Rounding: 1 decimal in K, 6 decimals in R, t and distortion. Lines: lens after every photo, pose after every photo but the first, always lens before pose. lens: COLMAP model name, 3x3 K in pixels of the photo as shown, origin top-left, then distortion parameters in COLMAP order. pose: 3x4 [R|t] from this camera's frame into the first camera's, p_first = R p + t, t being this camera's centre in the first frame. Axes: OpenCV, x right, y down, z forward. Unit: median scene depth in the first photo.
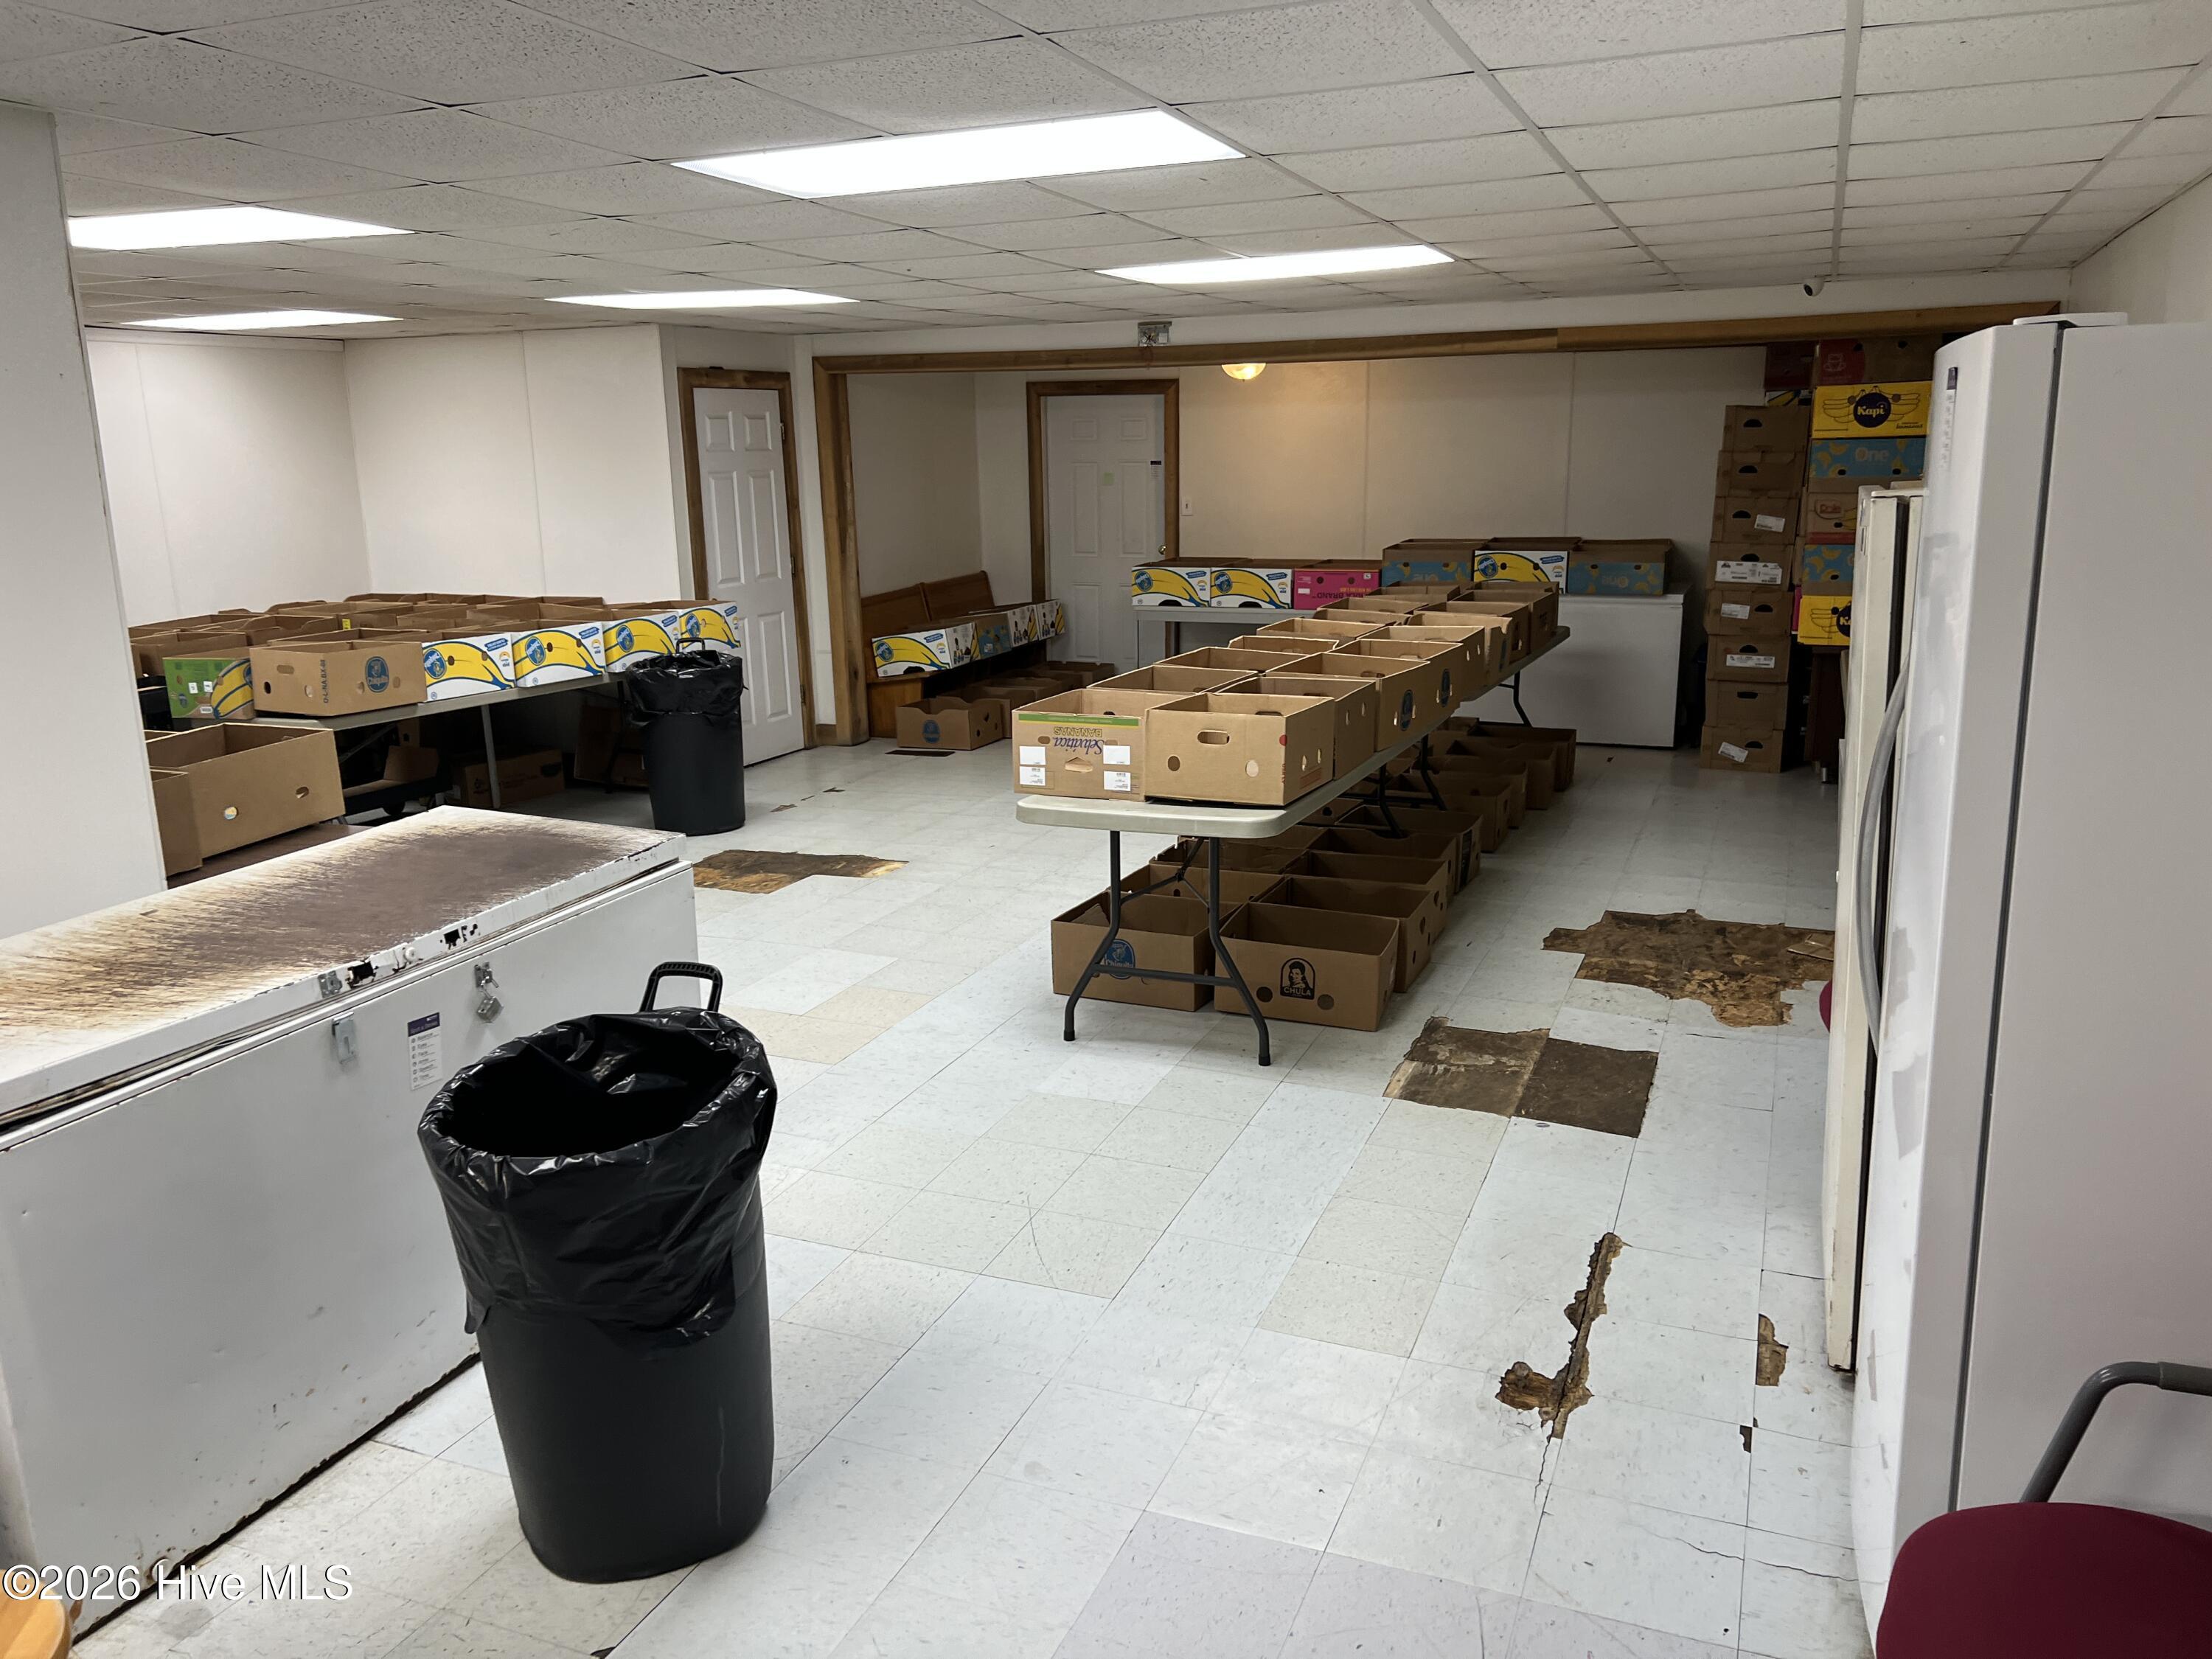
lens RADIAL K [[1685.5, 0, 1106.0], [0, 1685.5, 829.5], [0, 0, 1]] dist [0.139274, -0.259618]
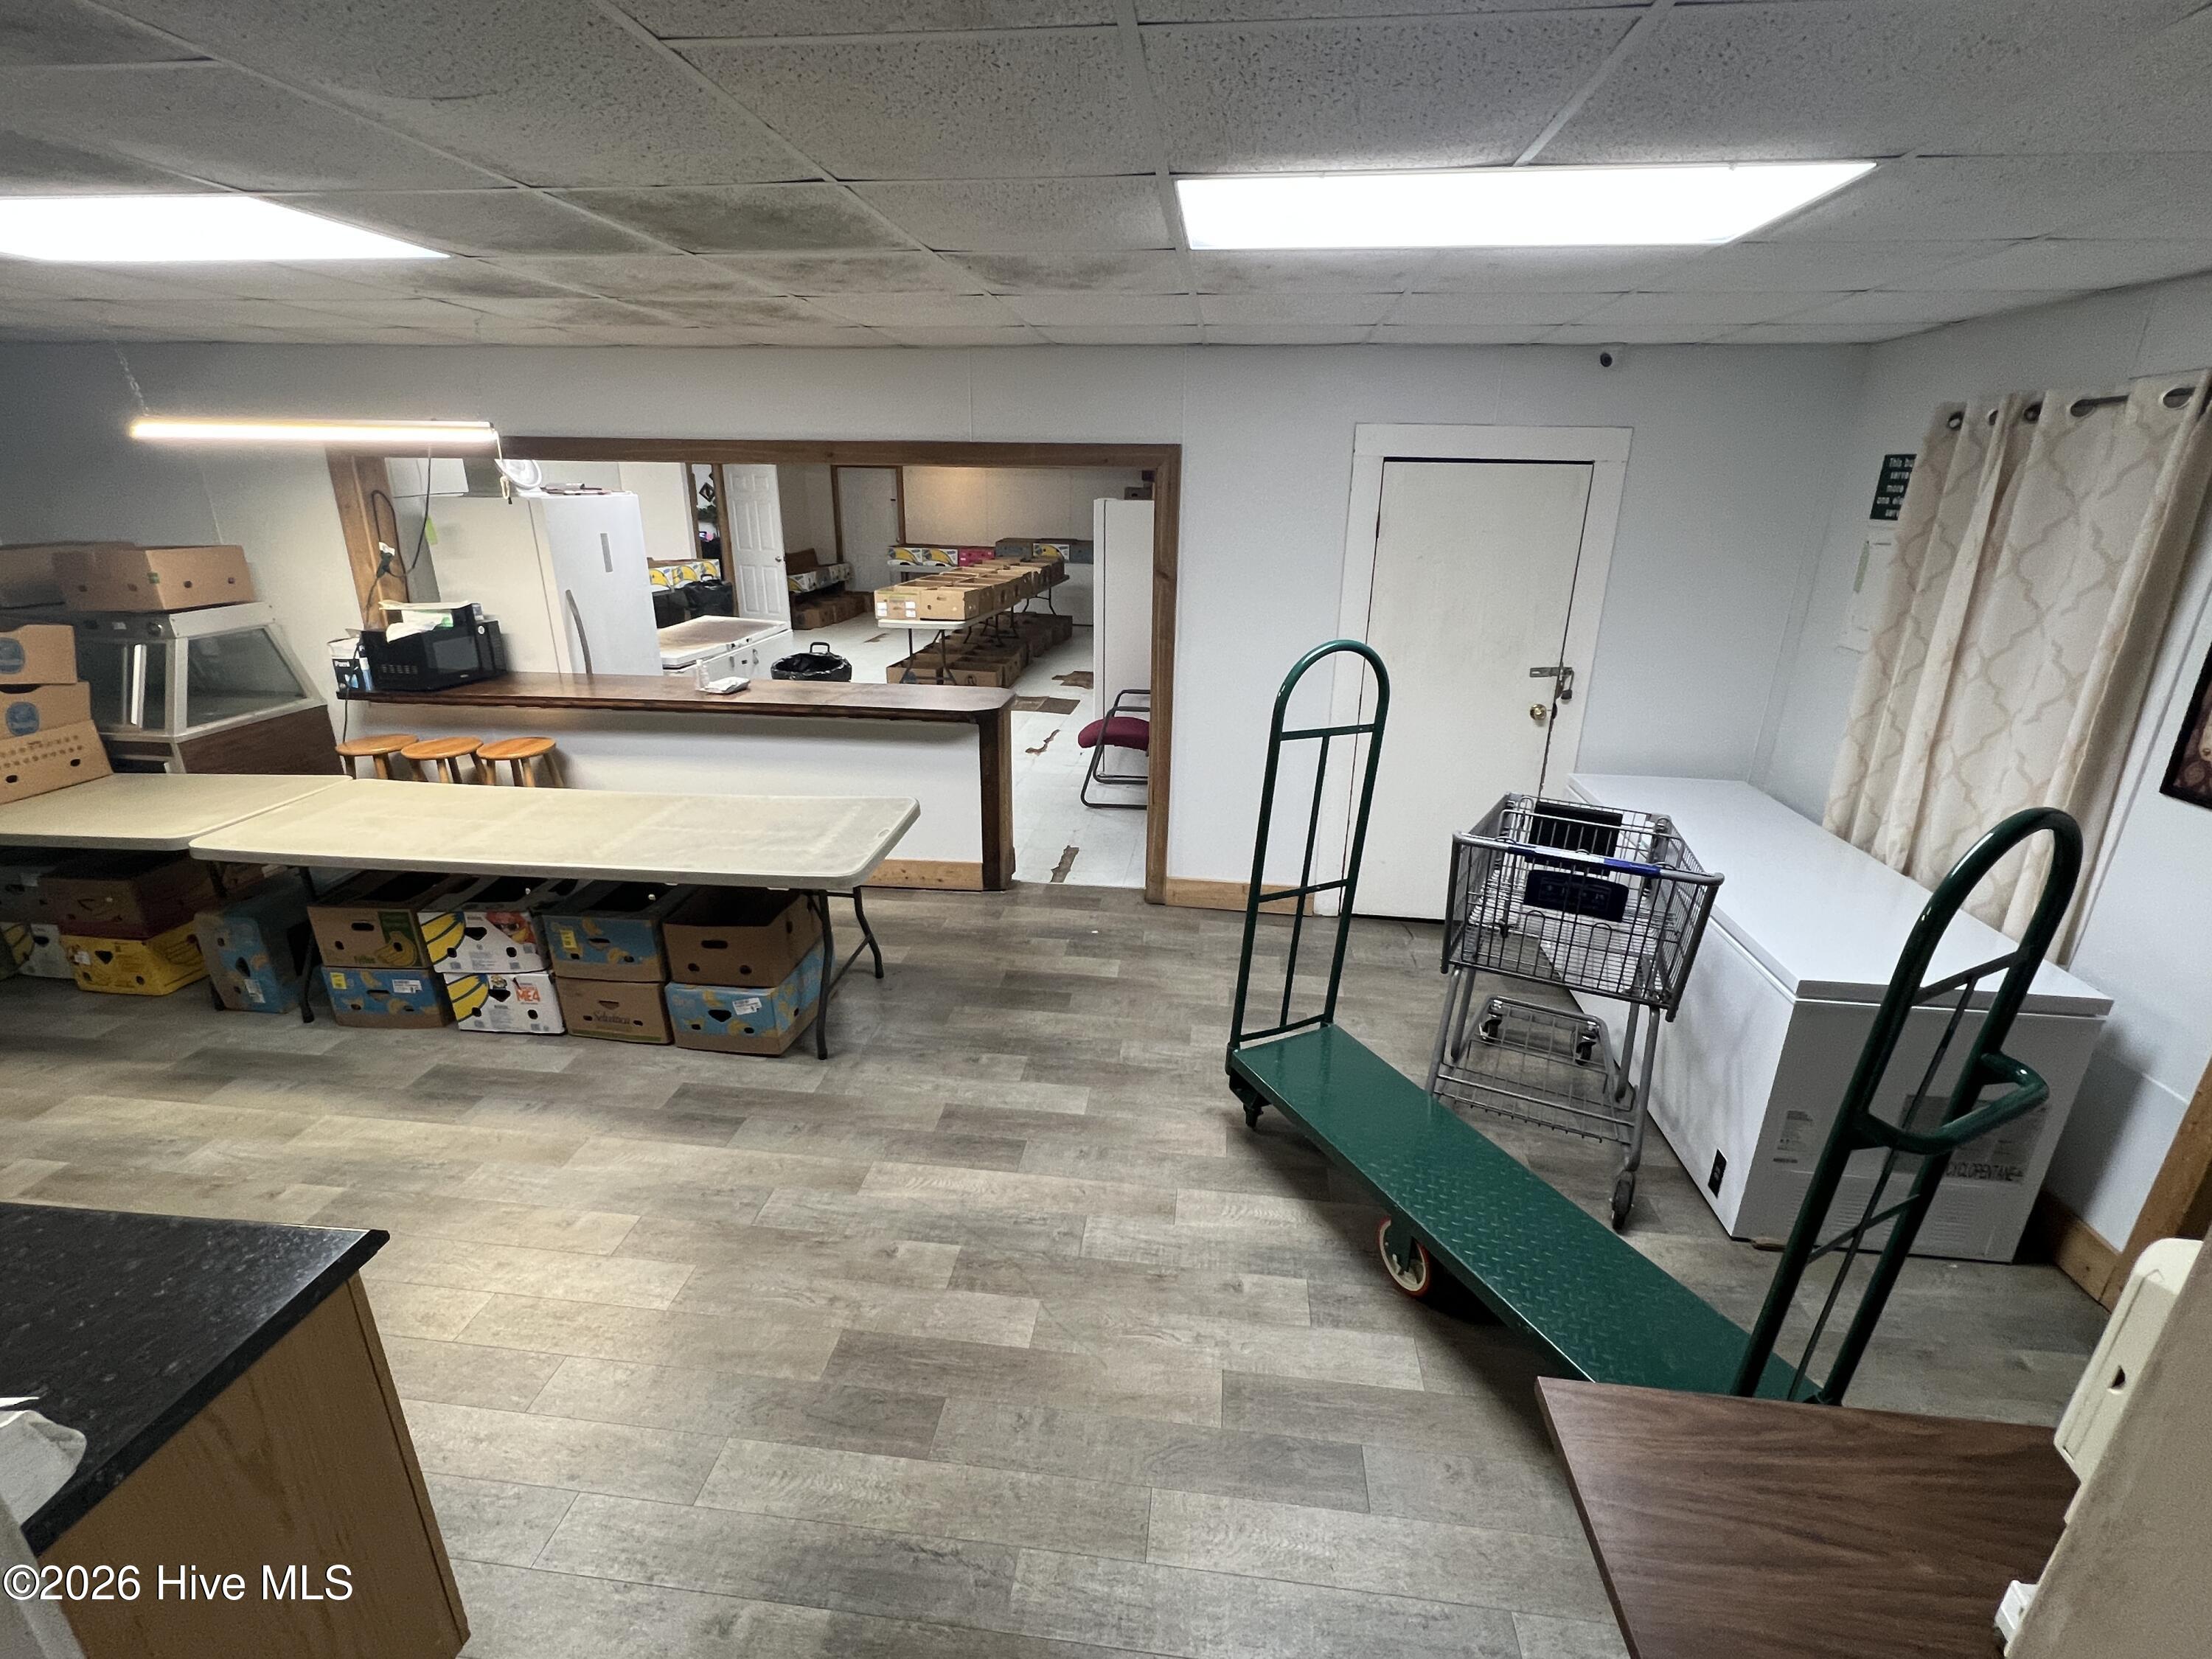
lens RADIAL K [[985.9, 0, 1106.0], [0, 985.9, 829.5], [0, 0, 1]] dist [-0.000982, 0.000257]
pose [[0.965821, -0.054497, 0.253415, -0.061846], [0.024165, 0.992322, 0.121301, 0.074656], [-0.258080, -0.111031, 0.959722, -0.429744]]
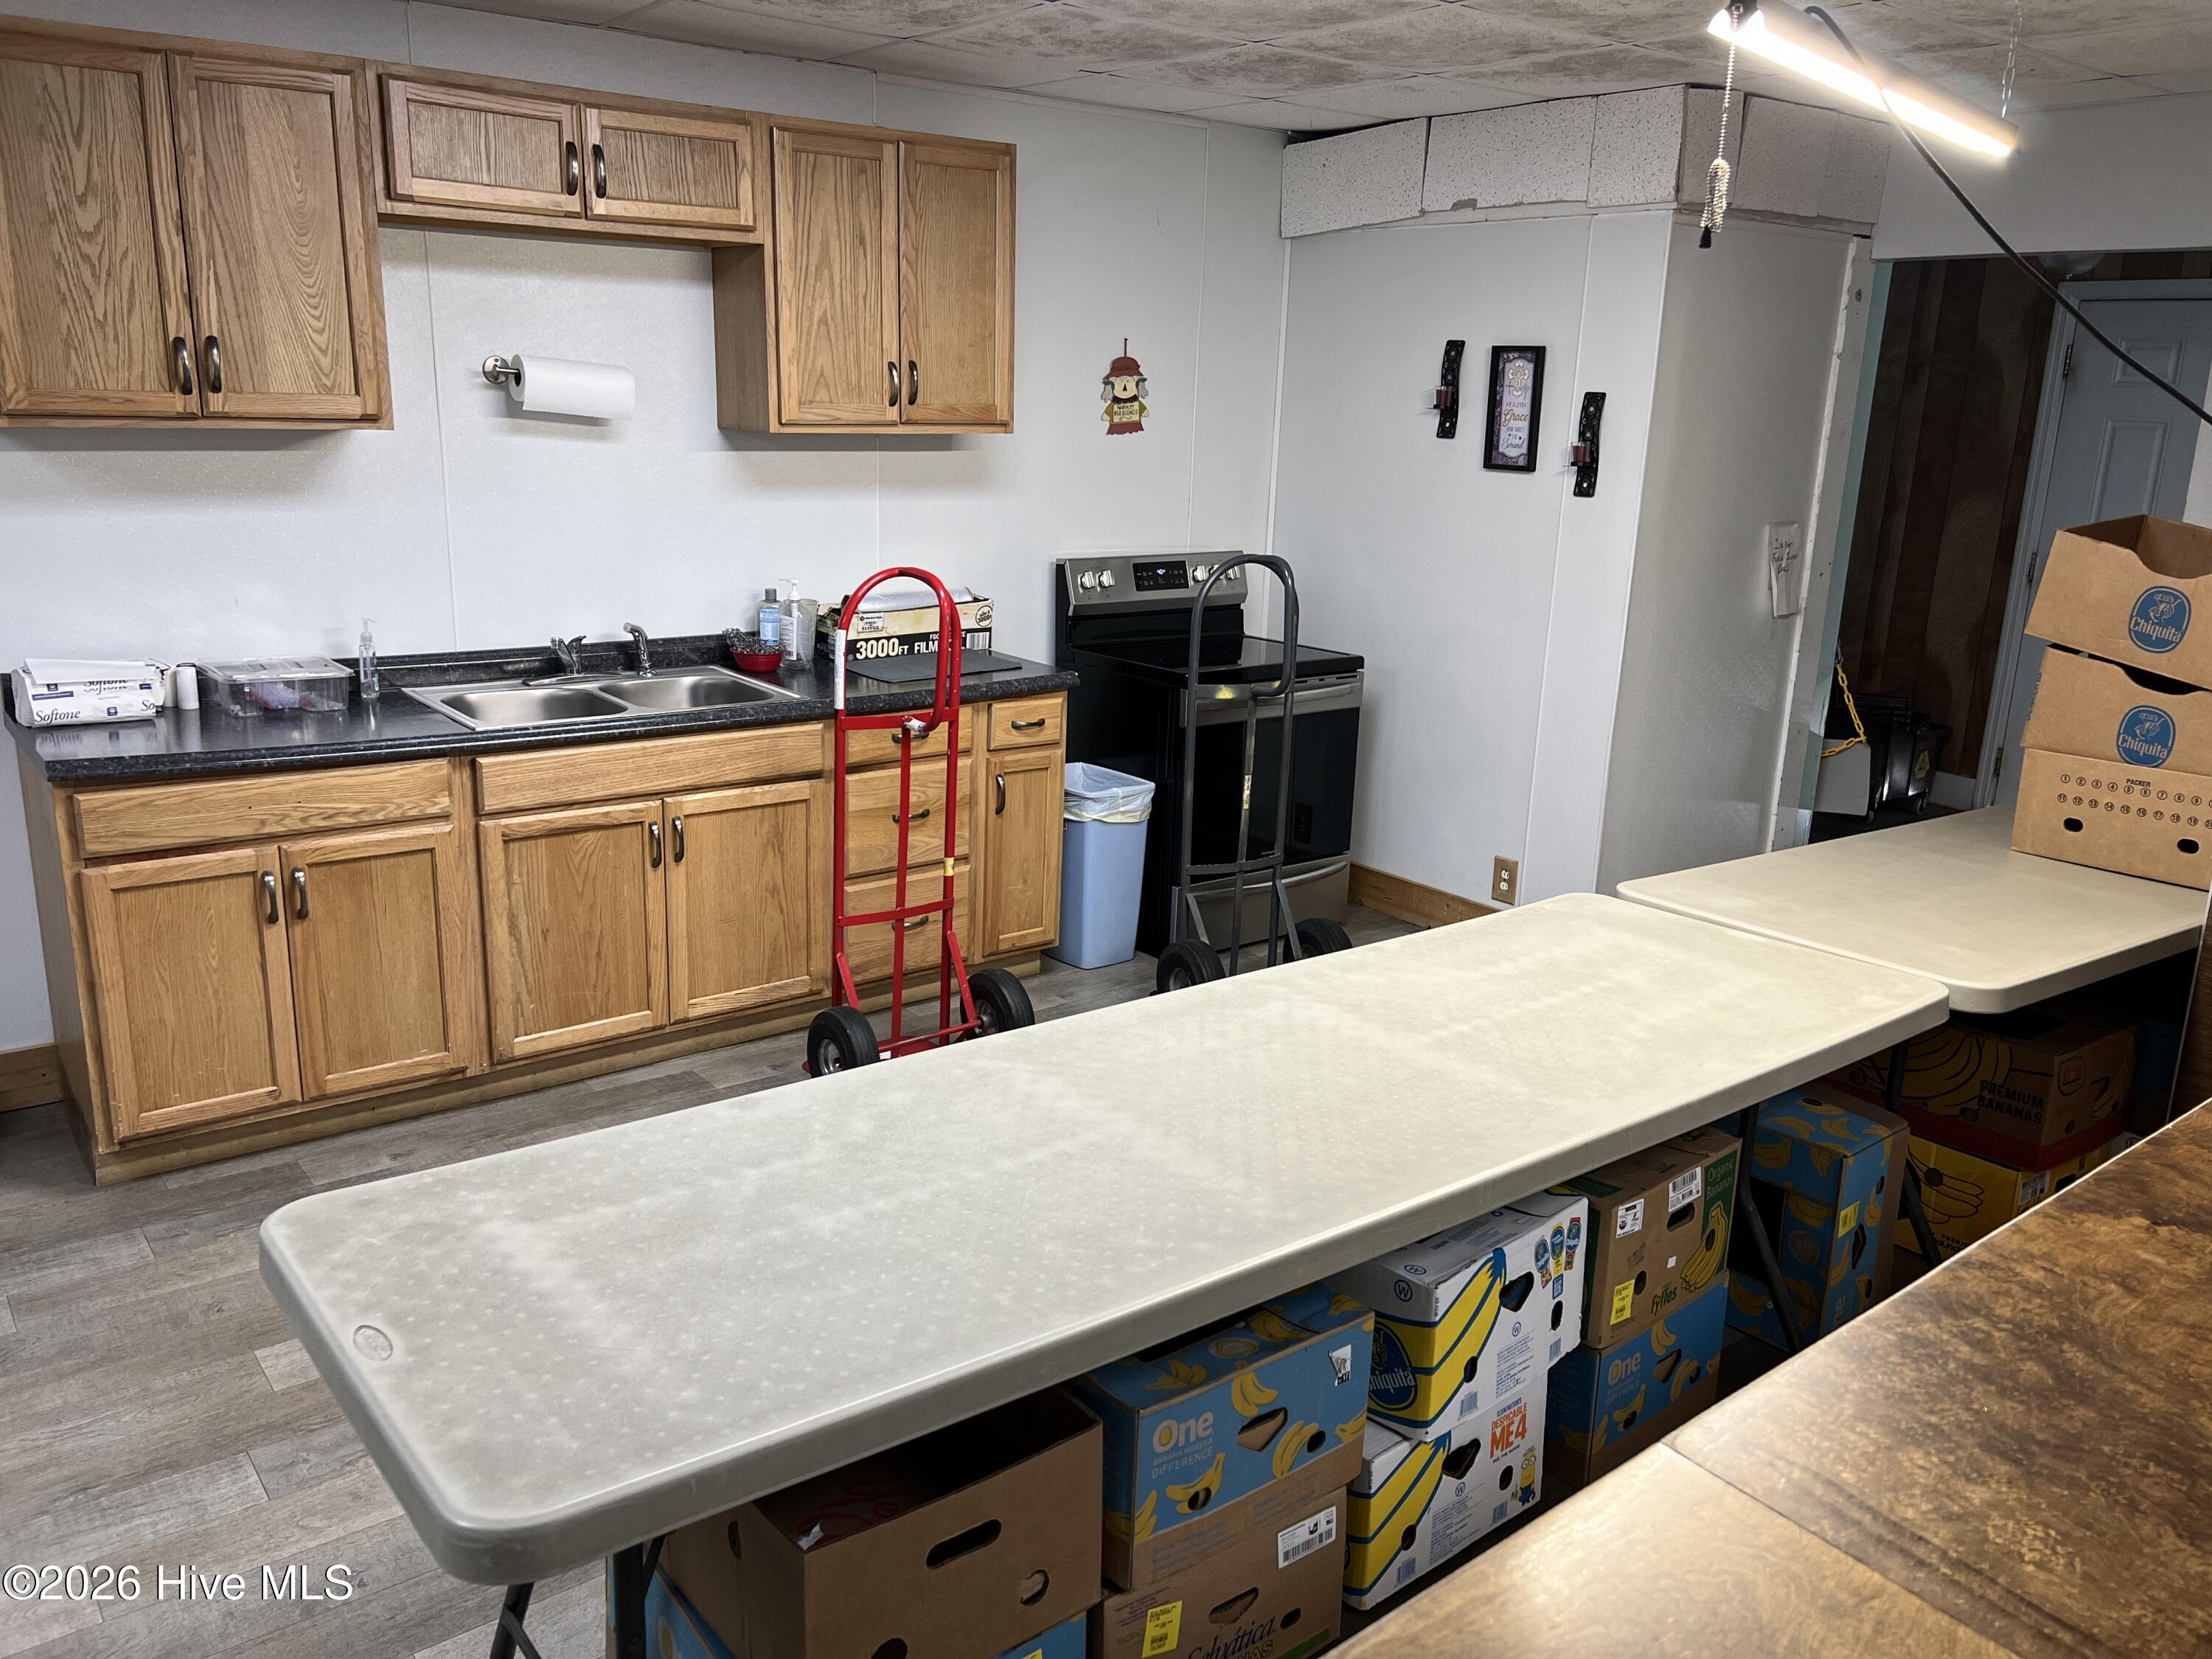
lens RADIAL K [[1685.5, 0, 1106.0], [0, 1685.5, 829.5], [0, 0, 1]] dist [0.139274, -0.259618]
pose [[-0.501742, 0.224197, -0.835458, 0.117270], [-0.205955, 0.907091, 0.367108, -0.058398], [0.840141, 0.356261, -0.408951, 0.376546]]
